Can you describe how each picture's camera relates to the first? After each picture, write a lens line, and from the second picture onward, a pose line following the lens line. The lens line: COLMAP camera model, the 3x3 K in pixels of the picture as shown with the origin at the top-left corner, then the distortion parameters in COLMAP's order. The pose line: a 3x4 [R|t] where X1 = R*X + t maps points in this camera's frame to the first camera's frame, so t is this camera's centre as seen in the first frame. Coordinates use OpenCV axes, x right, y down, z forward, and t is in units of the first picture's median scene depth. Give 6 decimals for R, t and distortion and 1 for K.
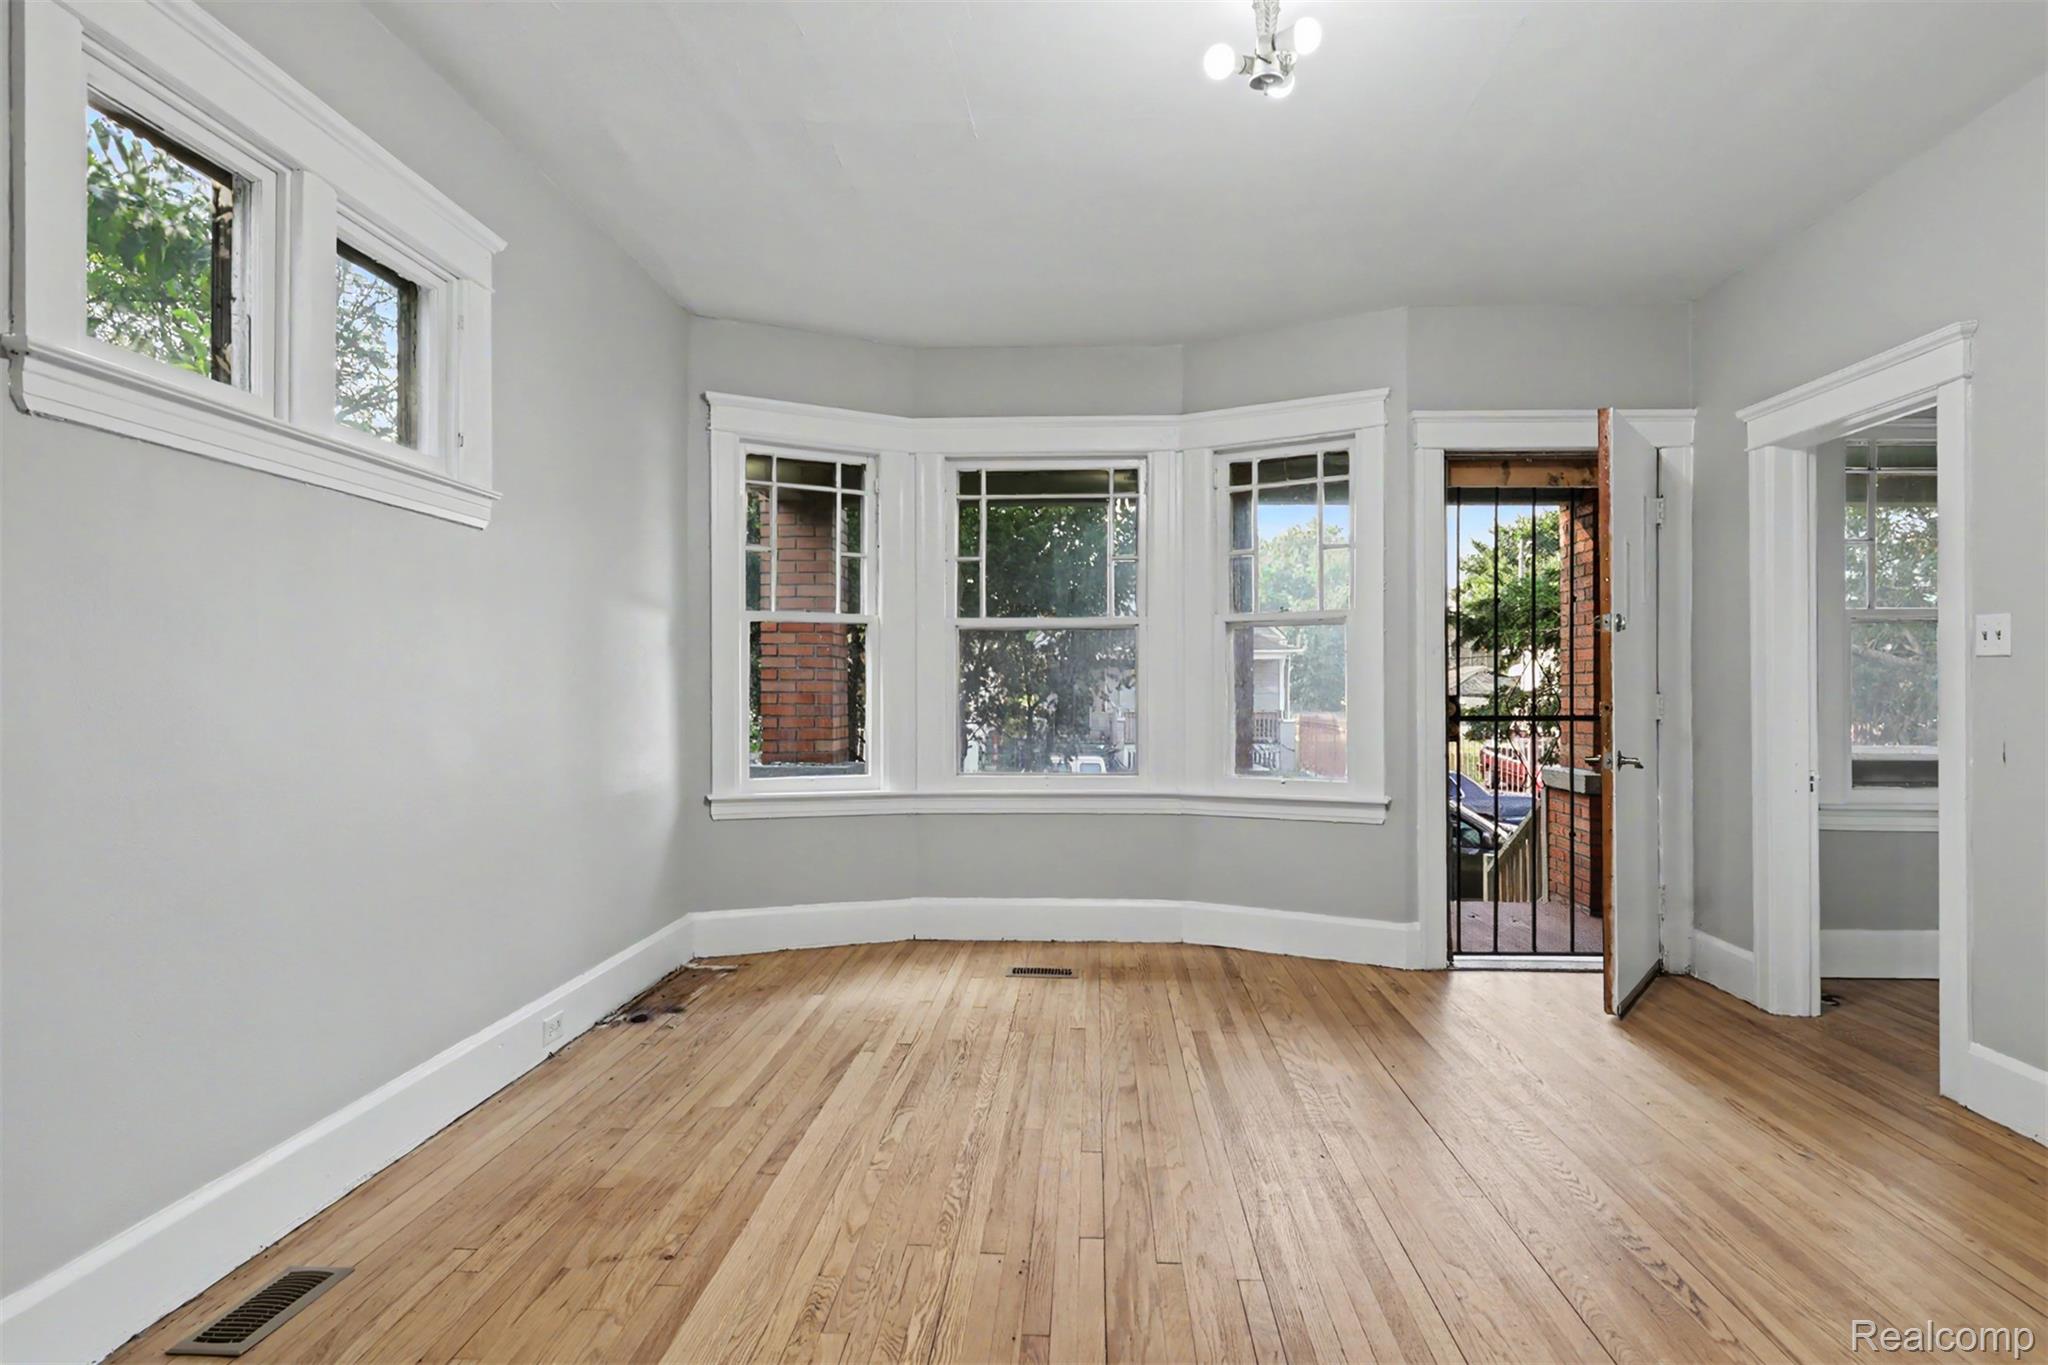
lens RADIAL K [[1105.2, 0, 1031.8], [0, 1105.2, 688.3], [0, 0, 1]] dist [0.011482, -0.001887]
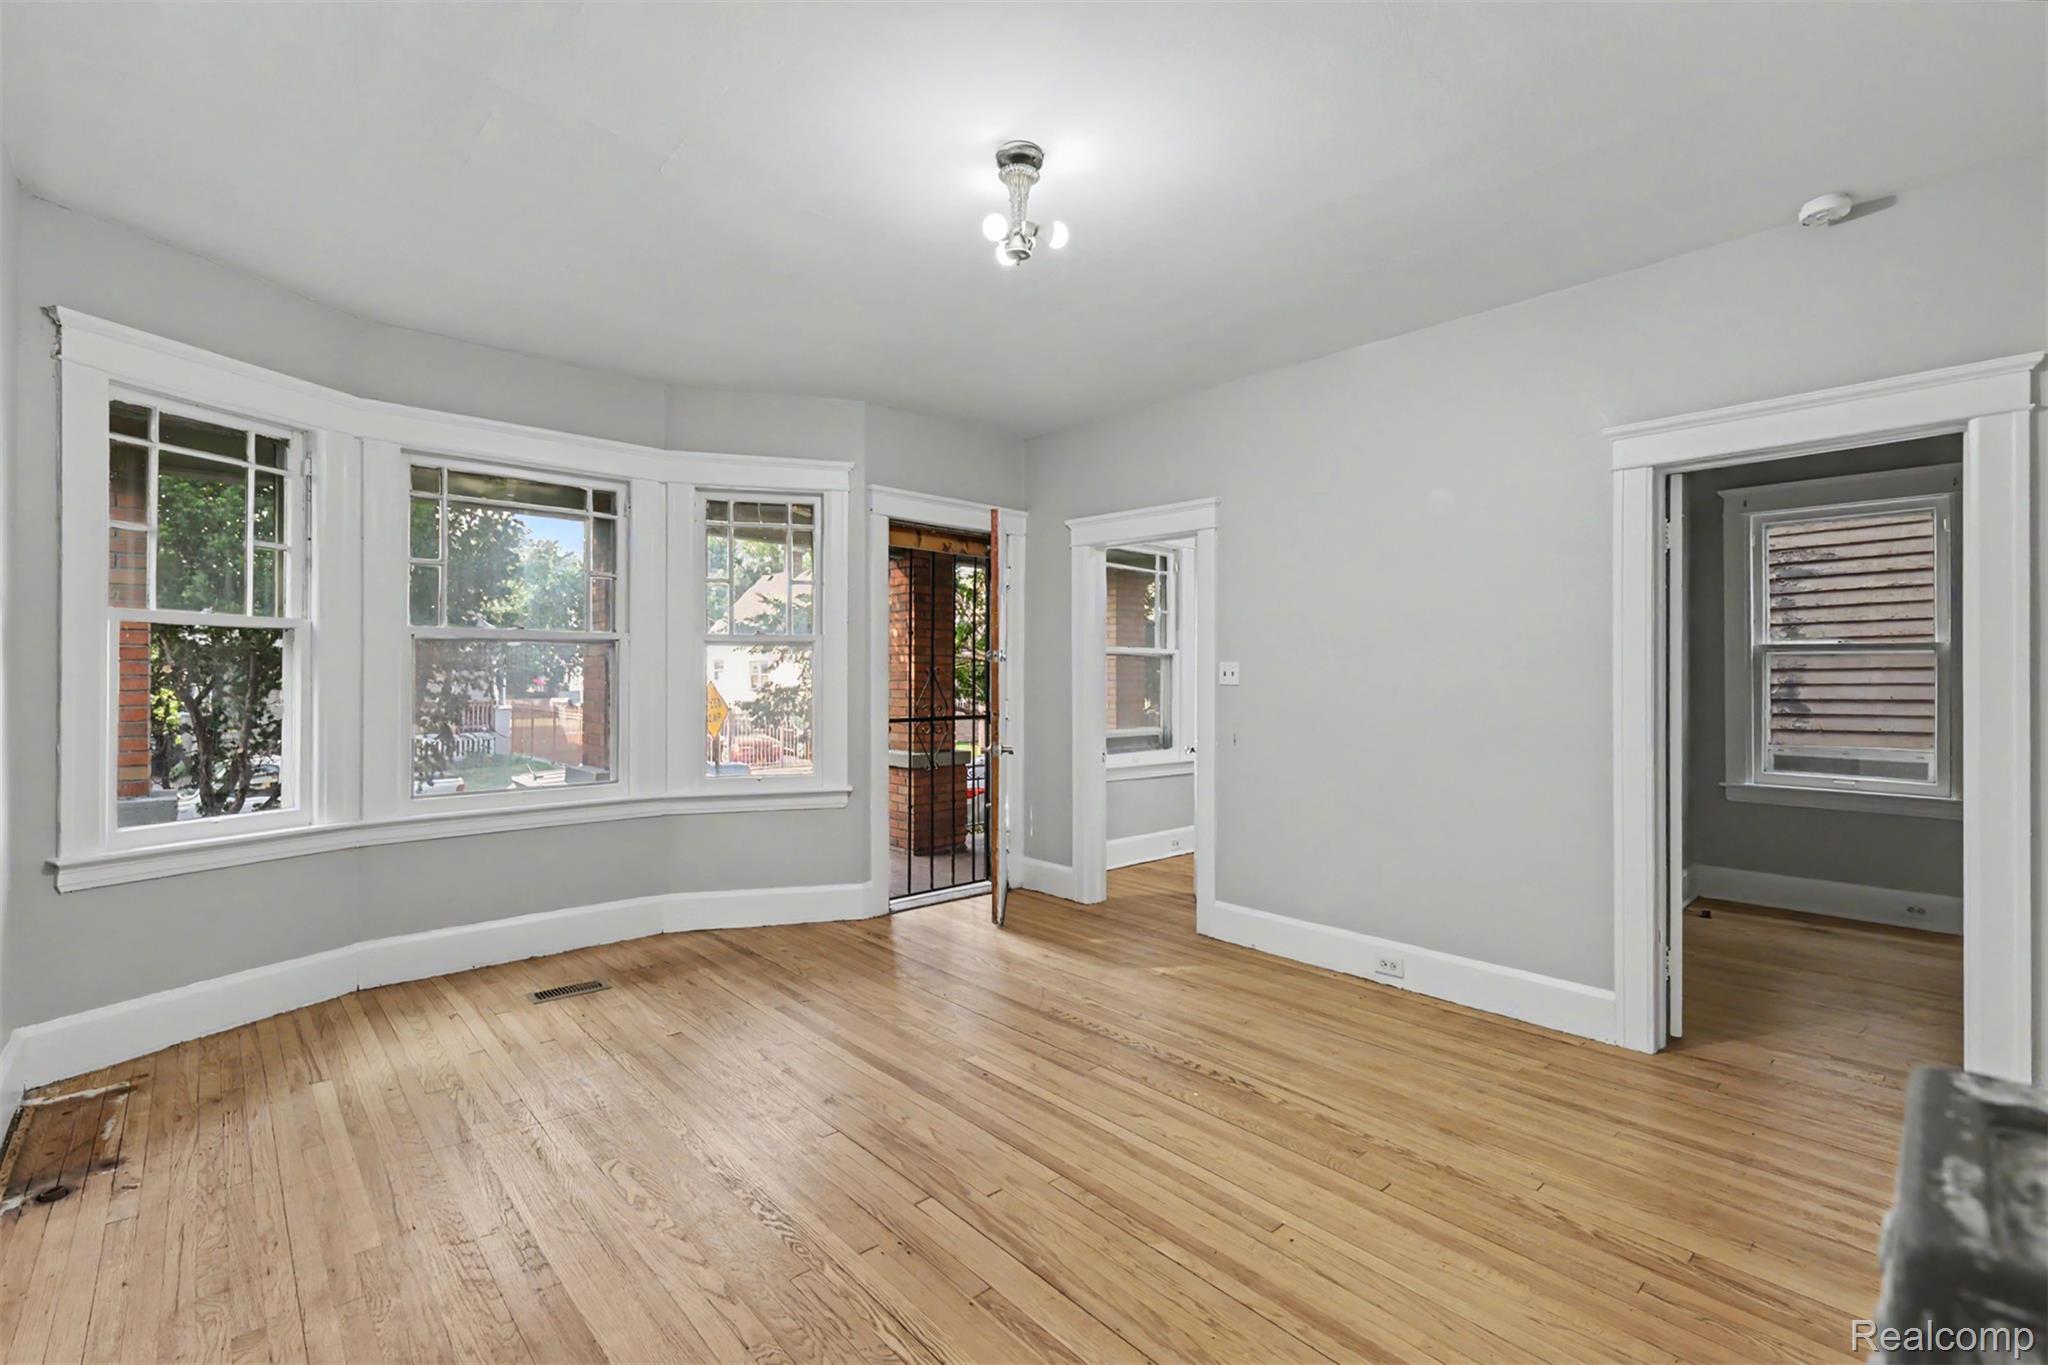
lens RADIAL K [[908.6, 0, 1027.9], [0, 908.6, 678.6], [0, 0, 1]] dist [0.001573, 0.001878]
pose [[0.704326, 0.000965, 0.709876, -0.310690], [-0.004648, 0.999984, 0.003253, -0.032377], [-0.709862, -0.005591, 0.704319, 0.142864]]
